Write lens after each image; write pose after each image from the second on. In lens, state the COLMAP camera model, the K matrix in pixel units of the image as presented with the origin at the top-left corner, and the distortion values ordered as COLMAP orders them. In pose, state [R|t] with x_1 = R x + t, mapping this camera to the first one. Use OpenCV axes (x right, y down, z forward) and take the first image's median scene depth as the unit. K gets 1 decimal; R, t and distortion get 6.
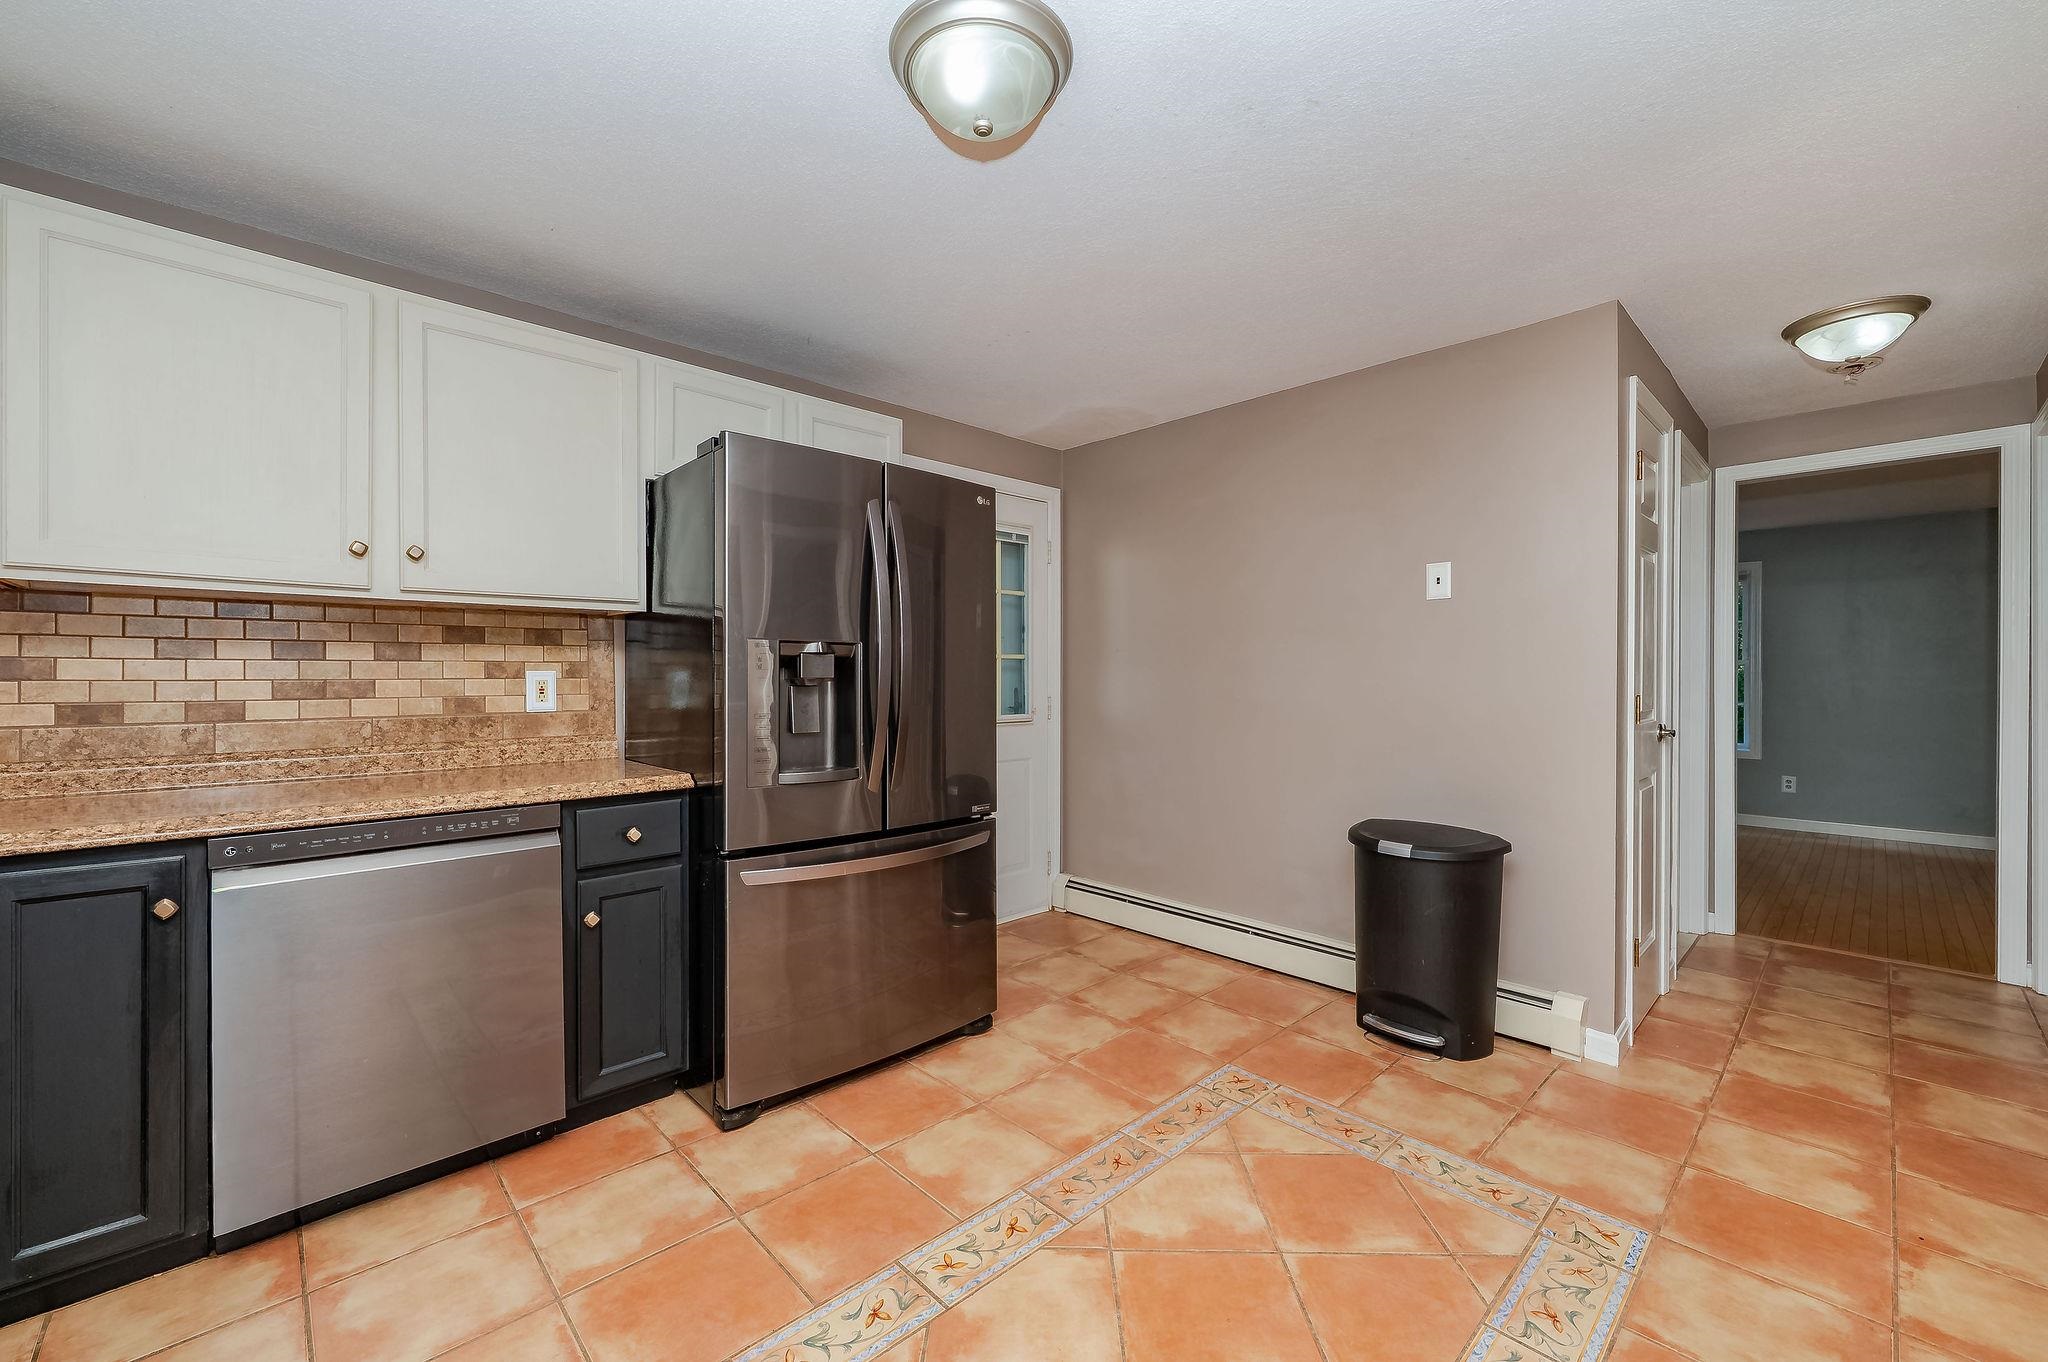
lens RADIAL K [[827.9, 0, 1026.8], [0, 827.9, 674.4], [0, 0, 1]] dist [0.000879, 0.000048]
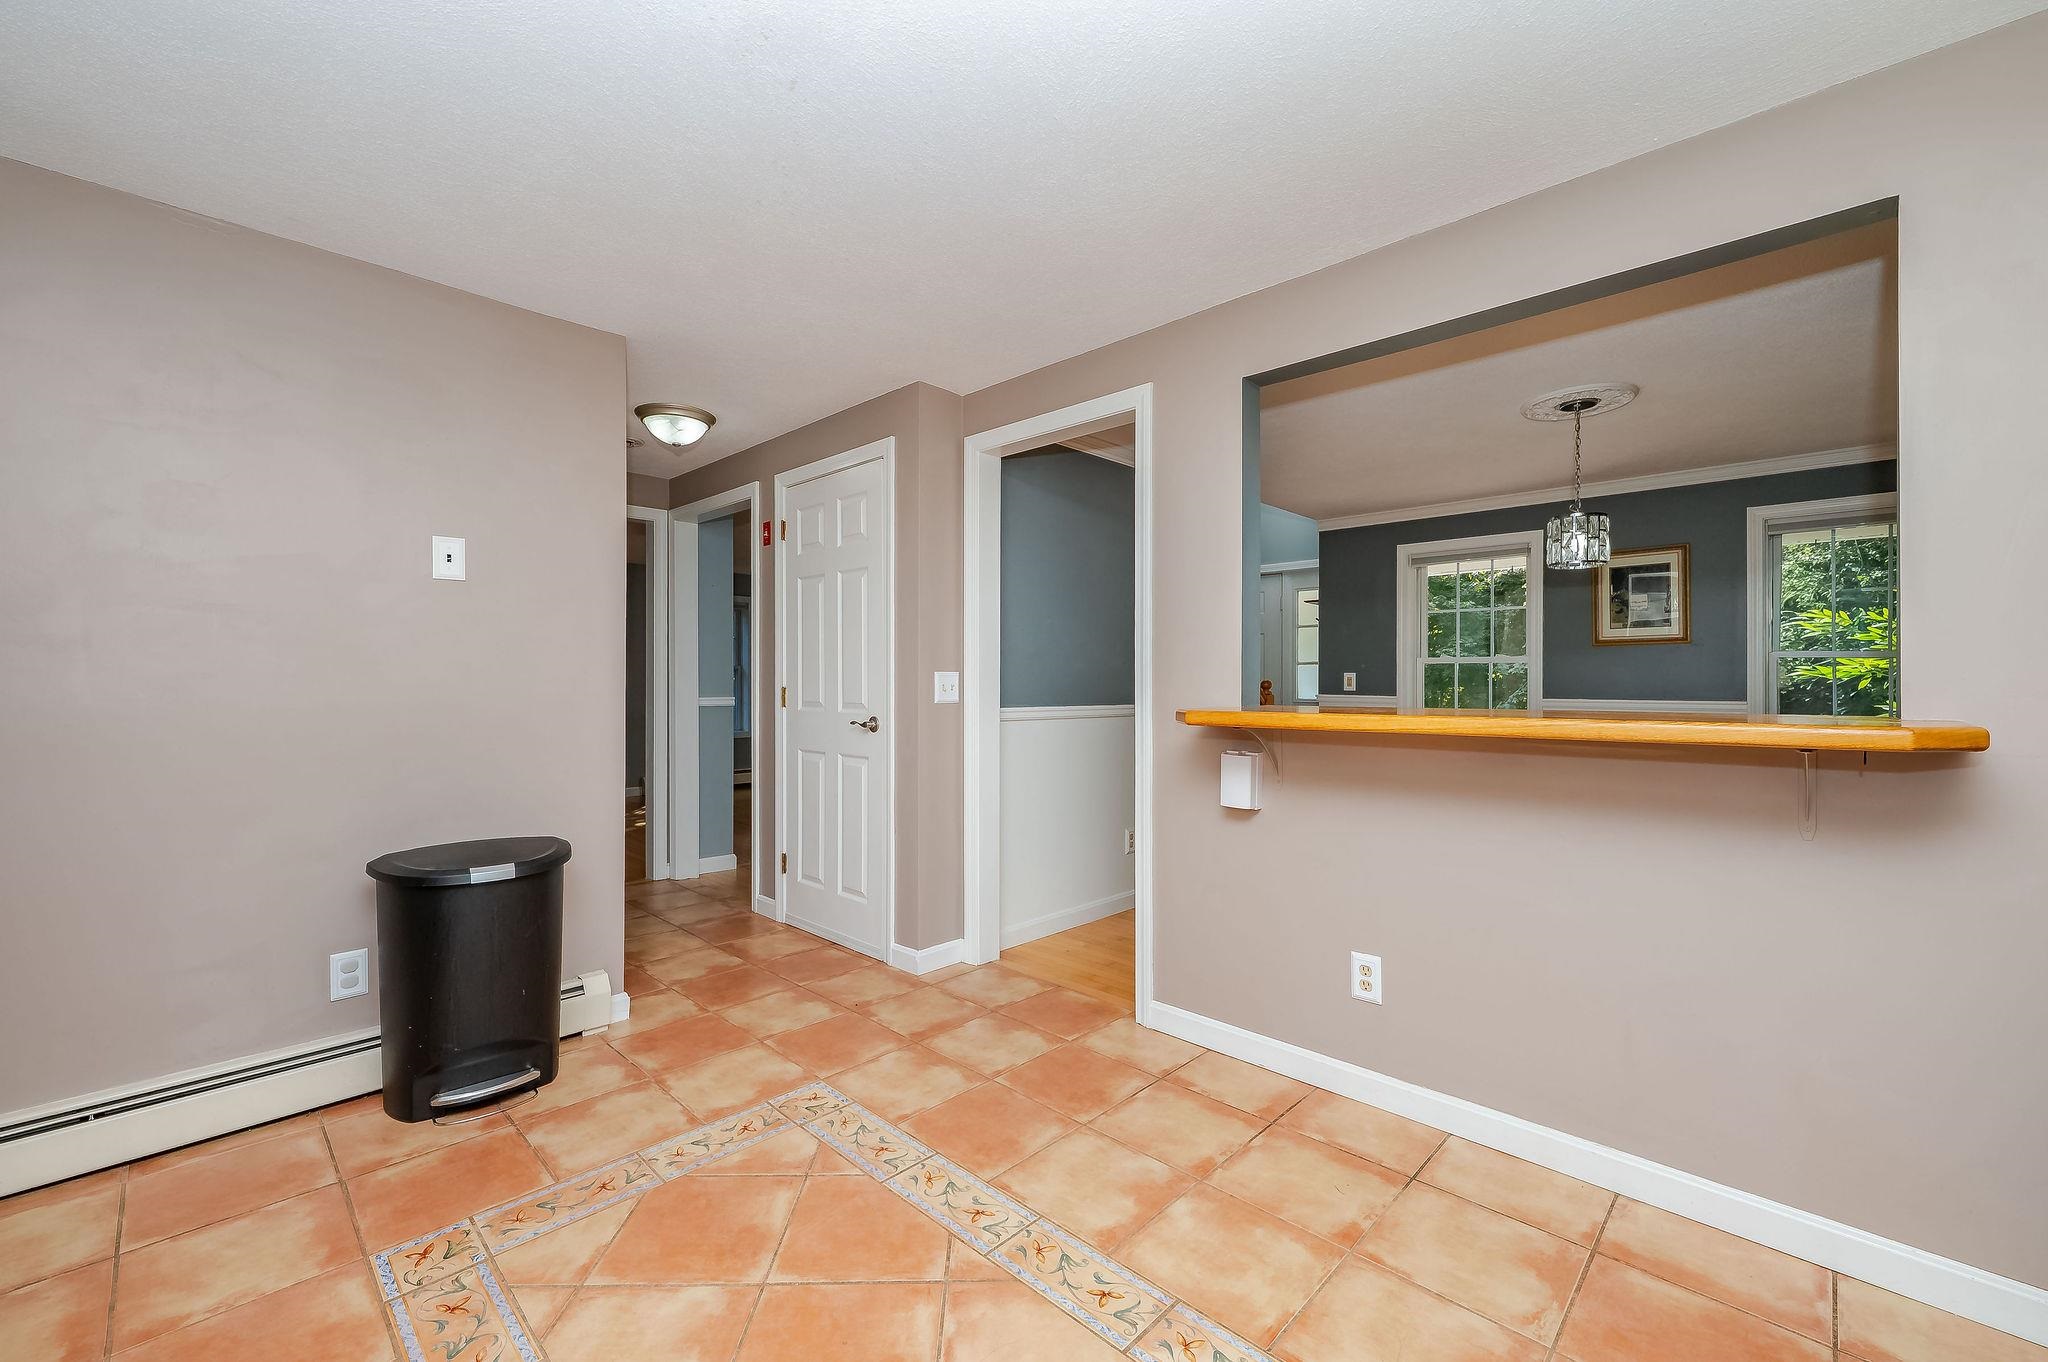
lens RADIAL K [[827.9, 0, 1026.8], [0, 827.9, 674.4], [0, 0, 1]] dist [0.000879, 0.000048]
pose [[-0.042334, 0.006690, 0.999081, -0.482771], [-0.001788, 0.999975, -0.006772, 0.014631], [-0.999102, -0.002073, -0.042321, 0.562646]]
